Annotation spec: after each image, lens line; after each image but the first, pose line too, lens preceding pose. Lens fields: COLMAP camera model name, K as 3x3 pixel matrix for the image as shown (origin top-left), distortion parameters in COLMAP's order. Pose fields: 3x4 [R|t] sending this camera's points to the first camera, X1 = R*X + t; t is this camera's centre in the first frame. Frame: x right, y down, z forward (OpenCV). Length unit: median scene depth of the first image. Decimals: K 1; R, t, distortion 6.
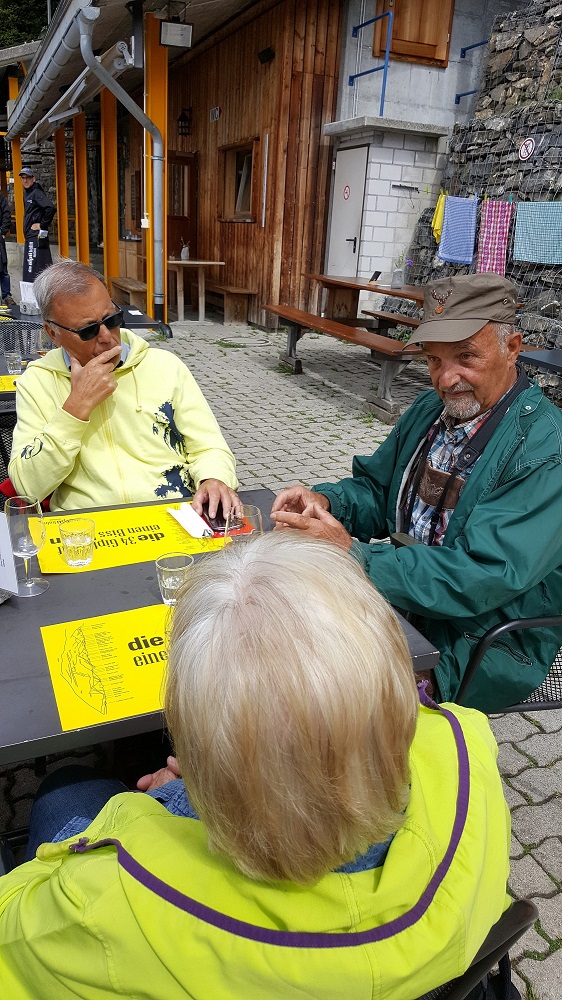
lens RADIAL K [[713.9, 0, 281.0], [0, 713.9, 500.0], [0, 0, 1]] dist [0.072169, -0.136630]
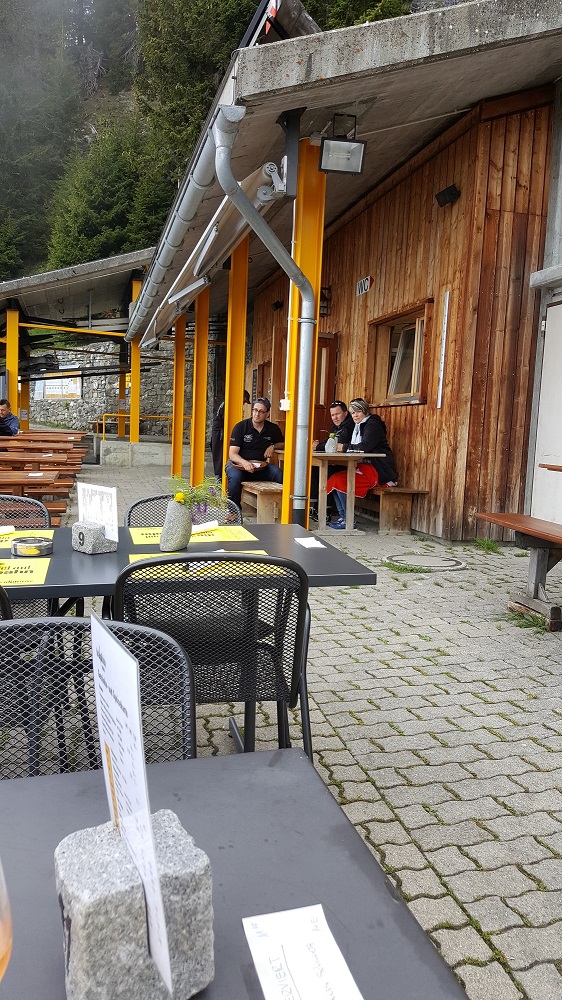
lens RADIAL K [[712.8, 0, 281.0], [0, 712.8, 500.0], [0, 0, 1]] dist [0.121164, -0.212813]
pose [[0.990892, -0.004135, -0.134595, -0.090306], [-0.031305, 0.965069, -0.260118, -0.094411], [0.130969, 0.261963, 0.956150, 0.309107]]
